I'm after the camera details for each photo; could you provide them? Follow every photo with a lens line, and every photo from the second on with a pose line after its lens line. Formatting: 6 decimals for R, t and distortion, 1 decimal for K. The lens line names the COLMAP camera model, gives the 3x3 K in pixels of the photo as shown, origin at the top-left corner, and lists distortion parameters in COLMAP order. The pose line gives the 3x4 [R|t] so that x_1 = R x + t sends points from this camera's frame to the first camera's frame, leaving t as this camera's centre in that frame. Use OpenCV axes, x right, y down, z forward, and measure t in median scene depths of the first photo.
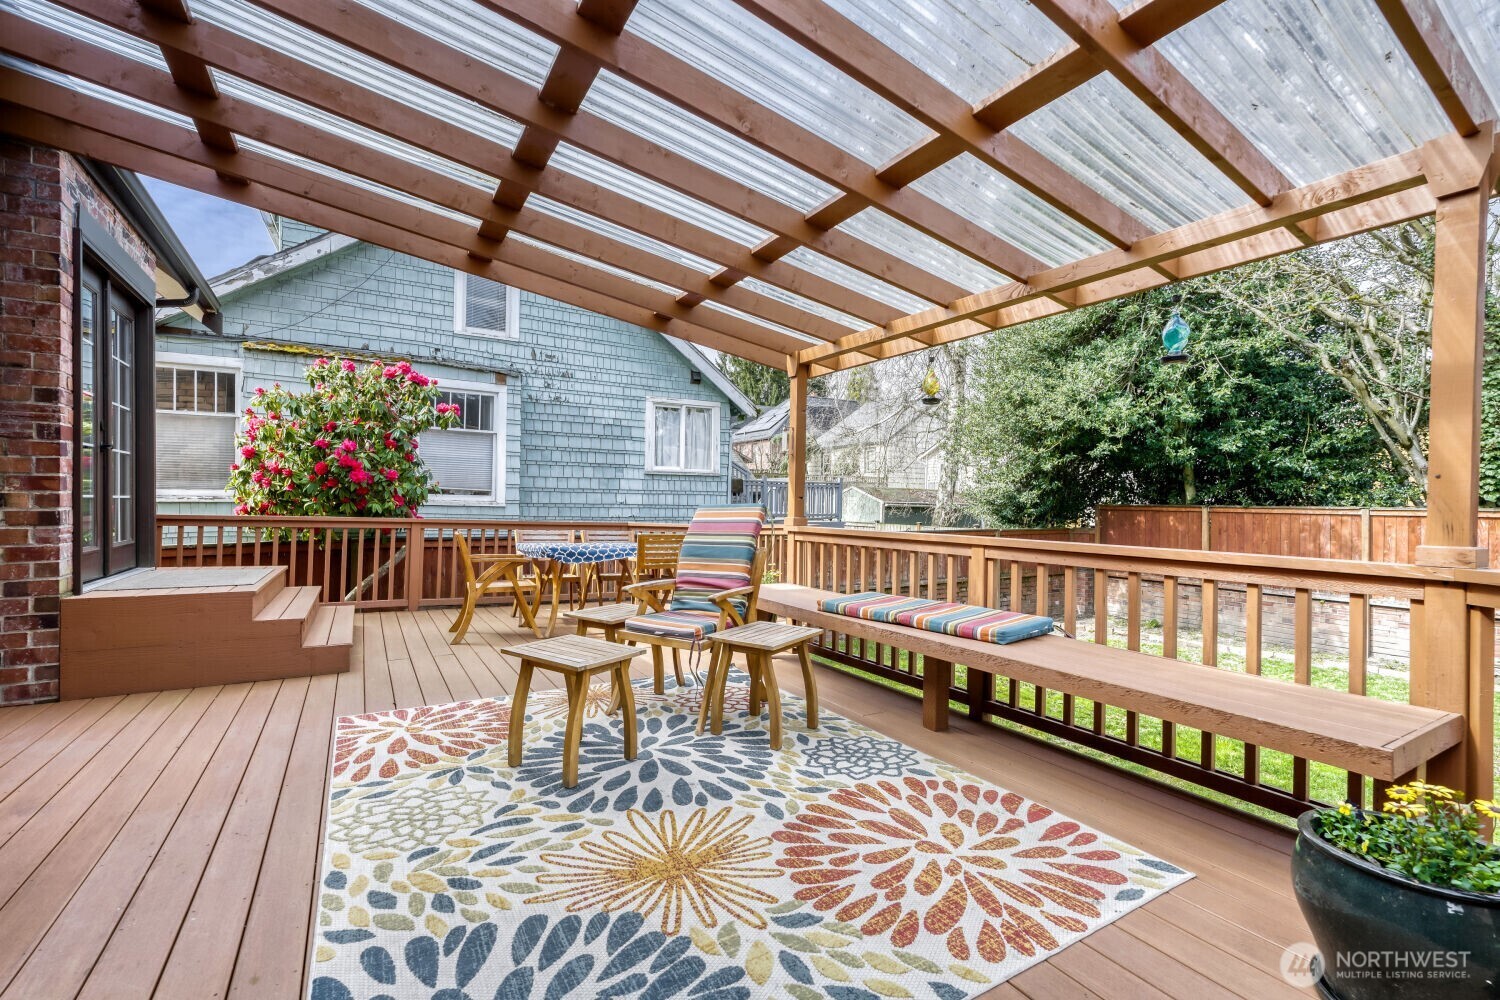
lens RADIAL K [[665.4, 0, 733.7], [0, 665.4, 507.2], [0, 0, 1]] dist [-0.018161, 0.005947]
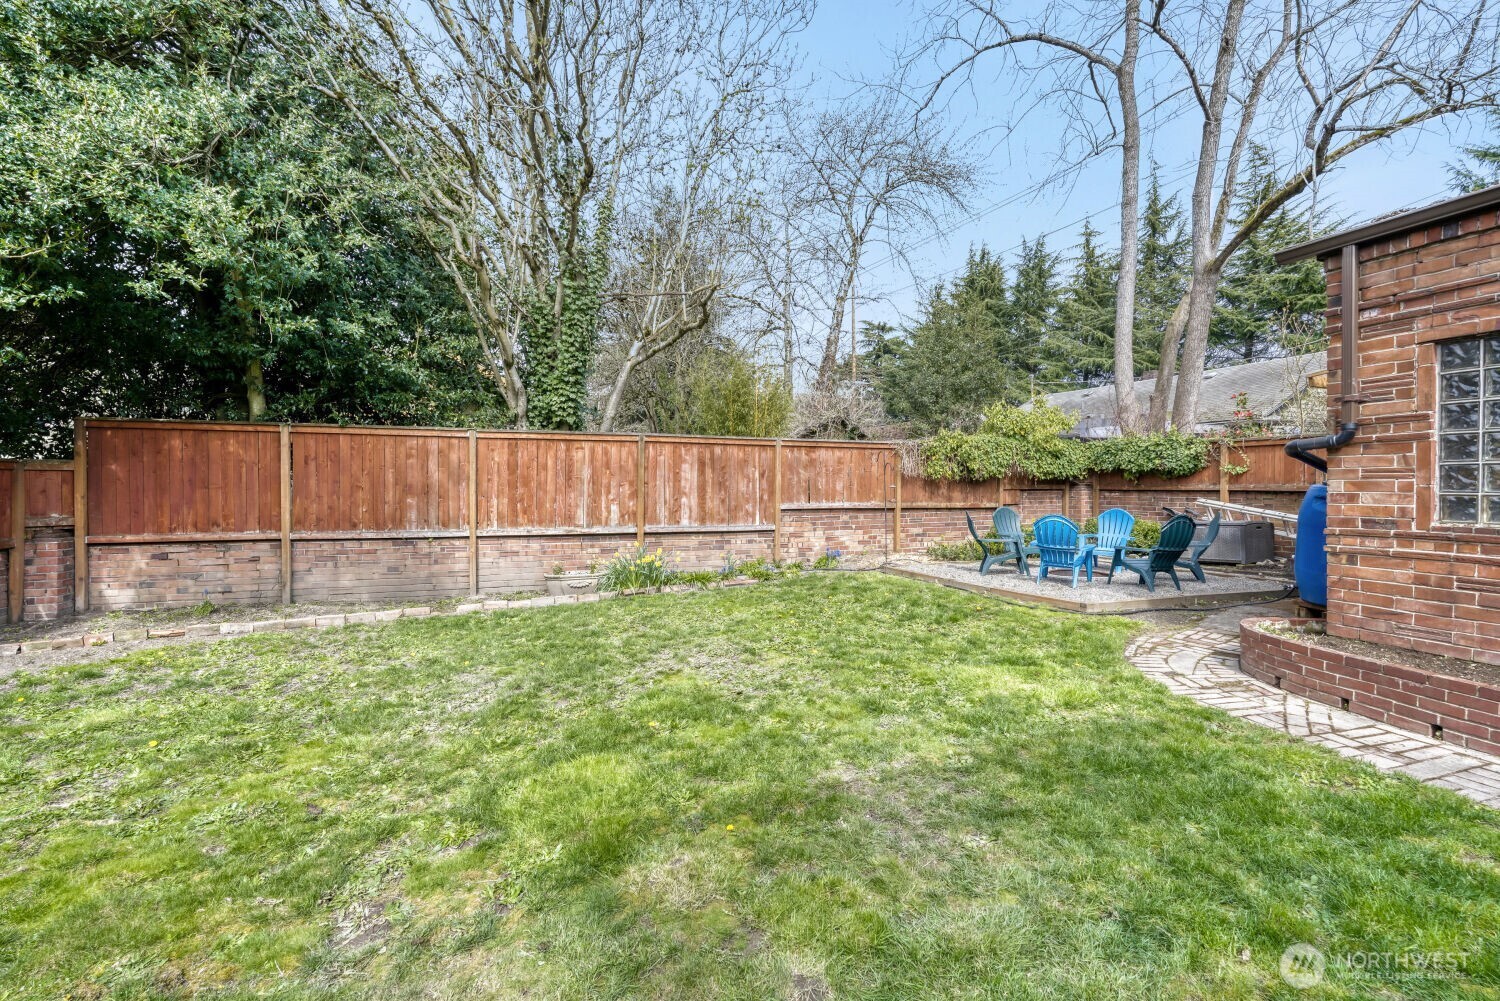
lens RADIAL K [[665.4, 0, 733.5], [0, 665.4, 495.9], [0, 0, 1]] dist [-0.018161, 0.005947]
pose [[0.170121, -0.024027, 0.985130, 0.116686], [0.009618, 0.999696, 0.022721, 0.068330], [-0.985376, 0.005610, 0.170300, 0.452350]]
